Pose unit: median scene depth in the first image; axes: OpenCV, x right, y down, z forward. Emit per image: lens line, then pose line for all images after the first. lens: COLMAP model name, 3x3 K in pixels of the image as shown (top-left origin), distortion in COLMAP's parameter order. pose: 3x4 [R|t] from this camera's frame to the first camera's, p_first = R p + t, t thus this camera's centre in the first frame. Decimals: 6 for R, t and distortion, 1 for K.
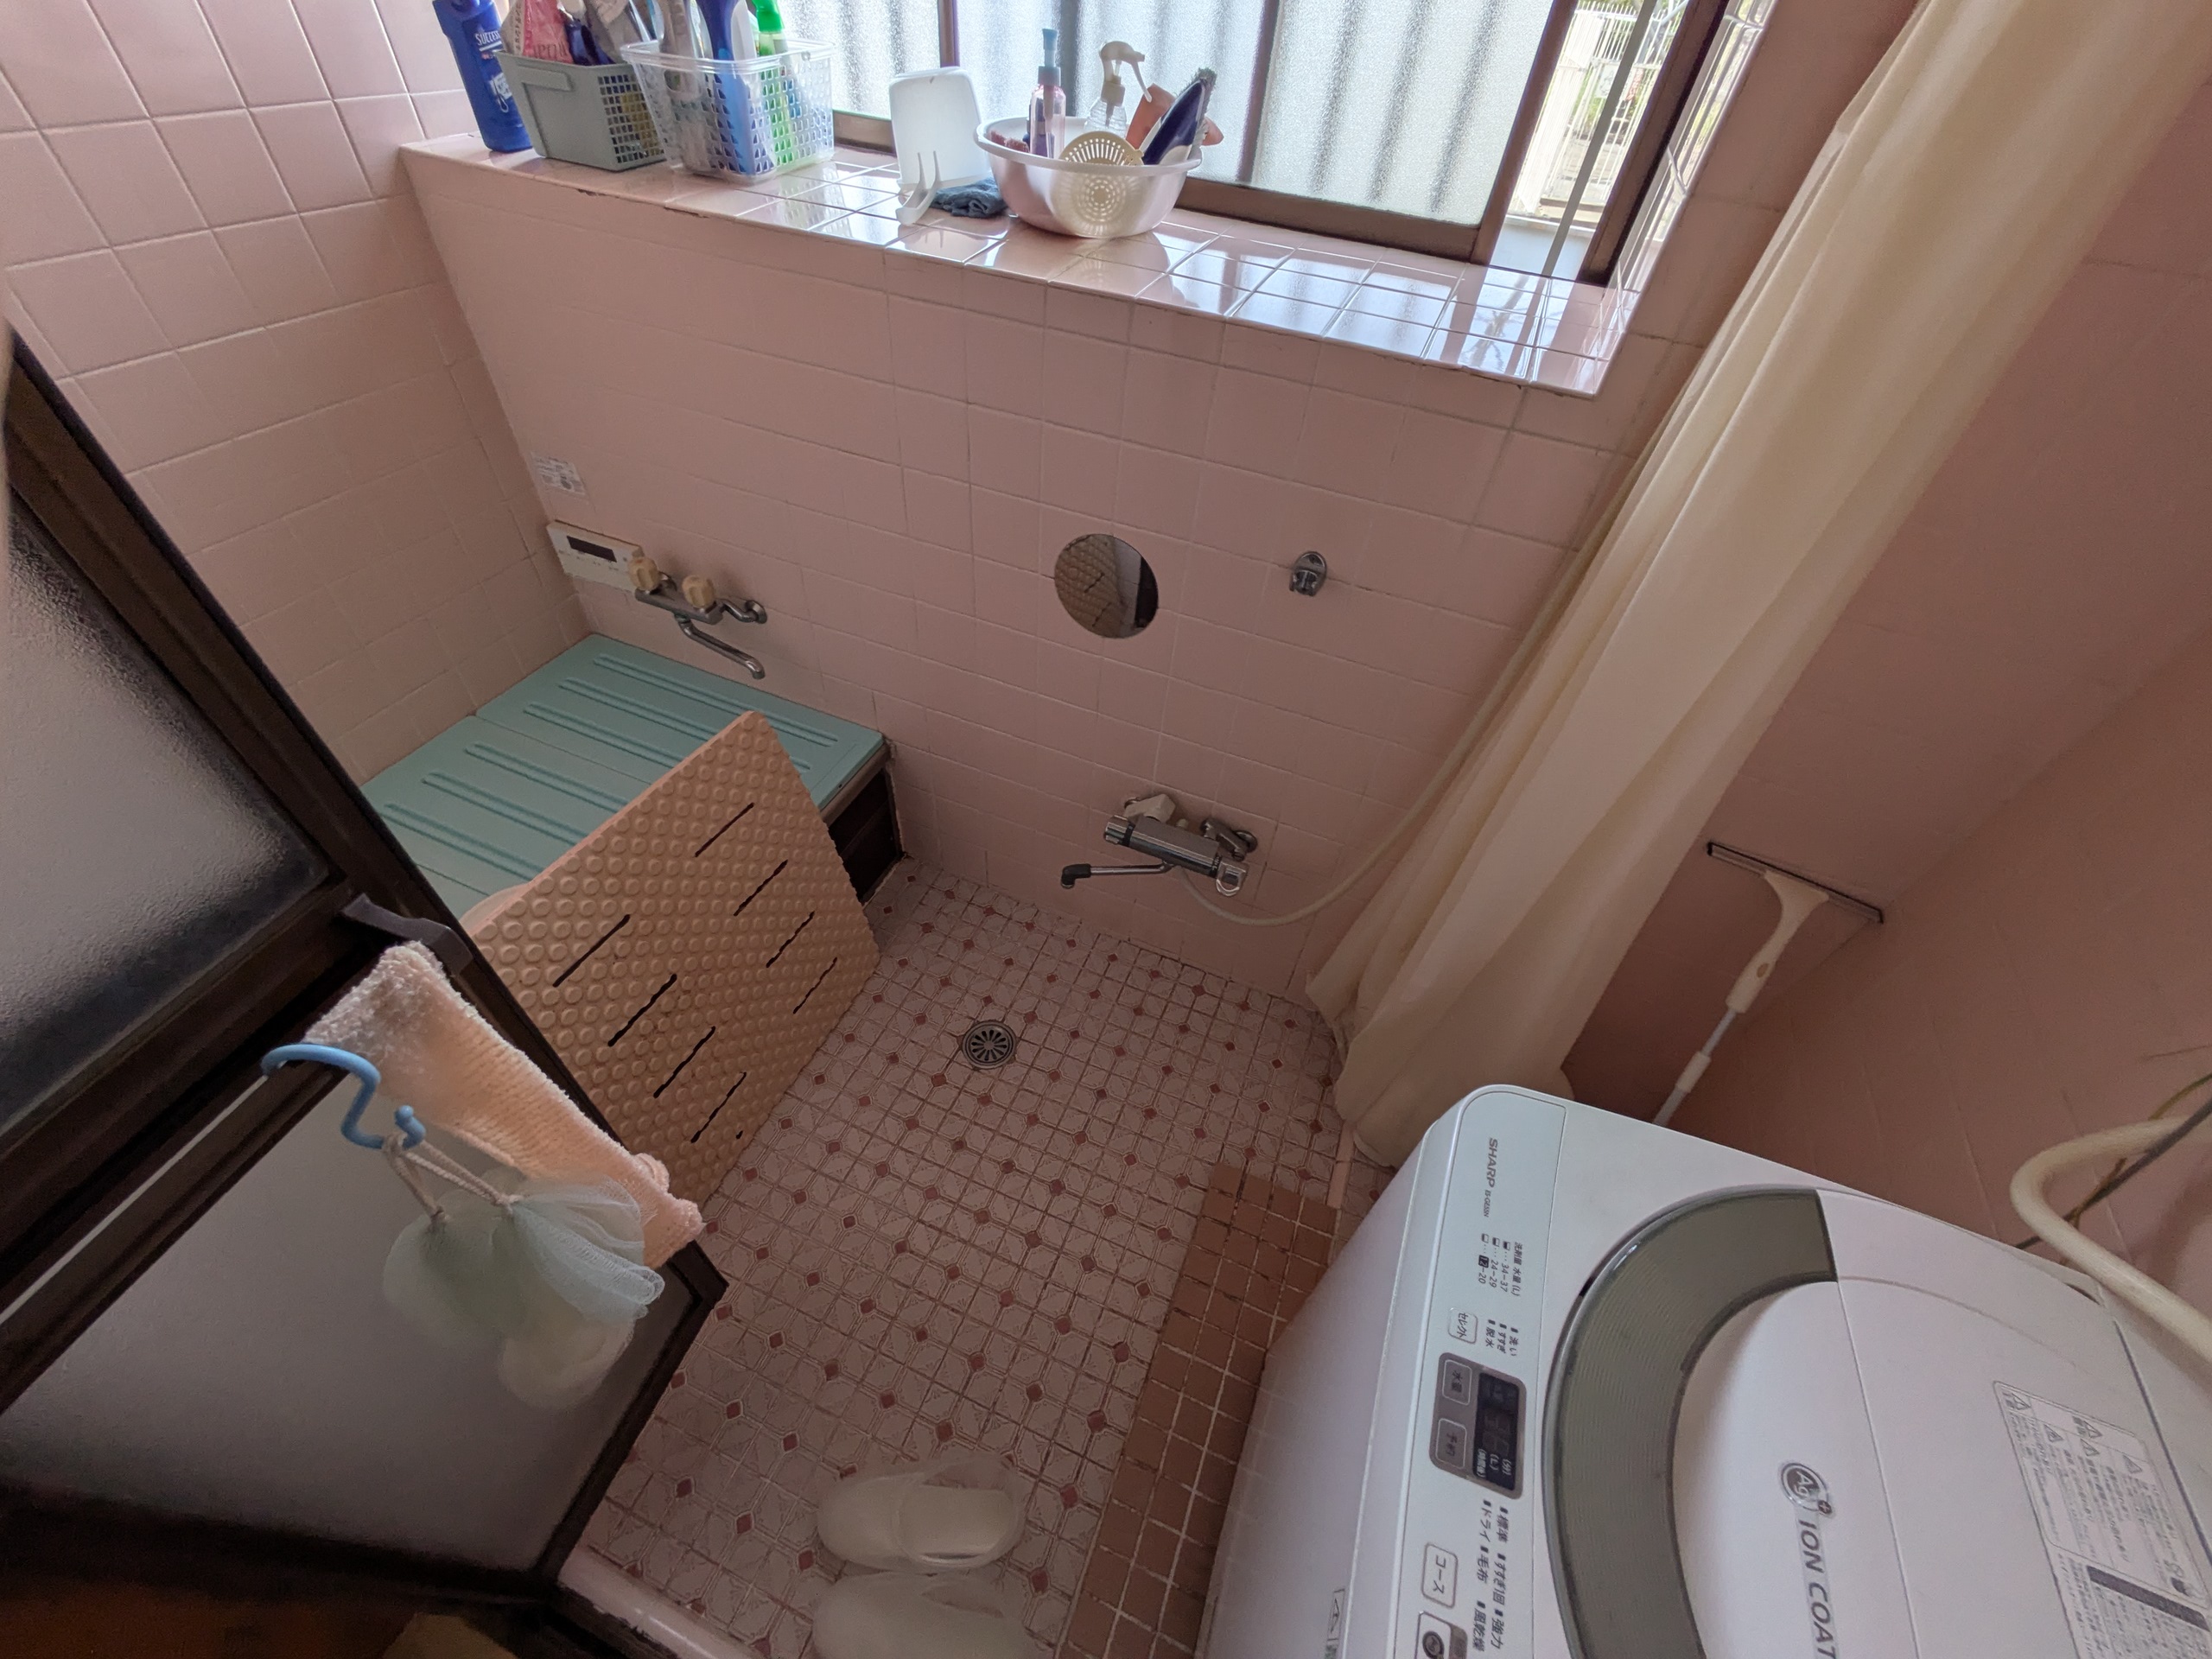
lens RADIAL K [[867.1, 0, 1103.9], [0, 867.1, 826.6], [0, 0, 1]] dist [-0.002656, 0.000167]
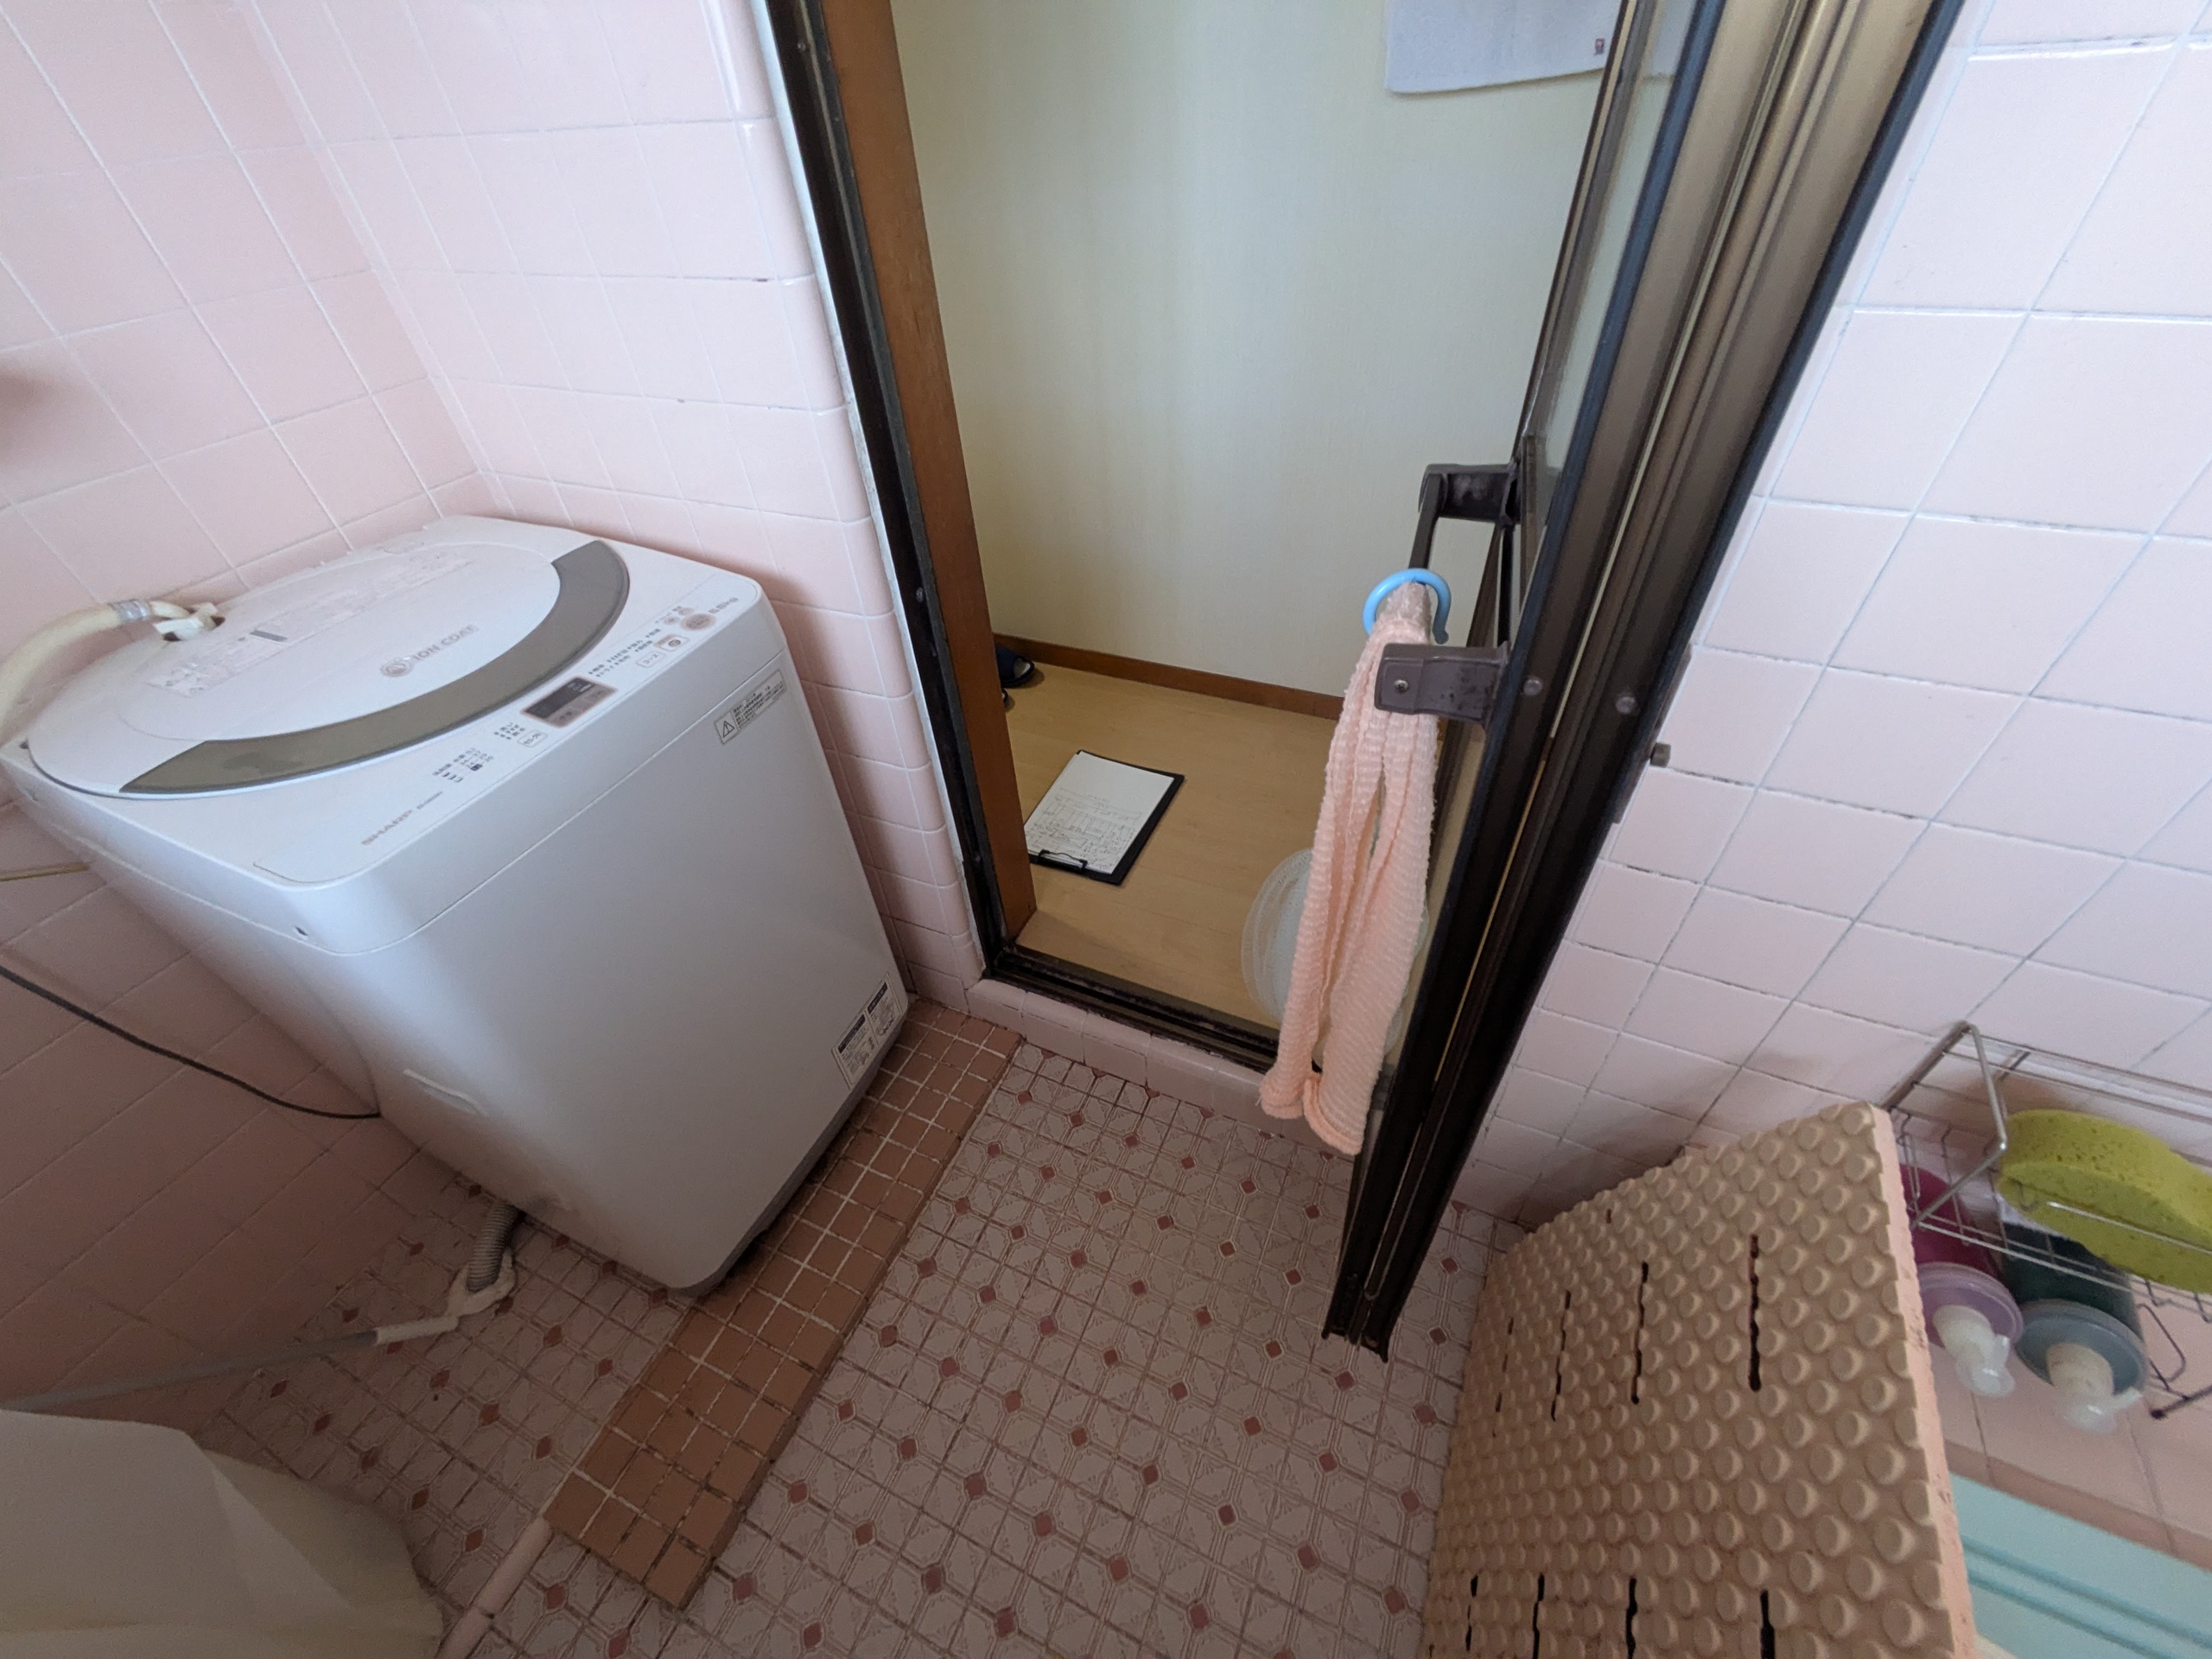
lens RADIAL K [[867.1, 0, 1110.8], [0, 867.1, 828.7], [0, 0, 1]] dist [-0.002656, 0.000167]
pose [[-0.999447, -0.028226, 0.017576, -0.218824], [0.016376, 0.042188, 0.998975, -0.320195], [-0.028938, 0.998711, -0.041702, 0.524395]]
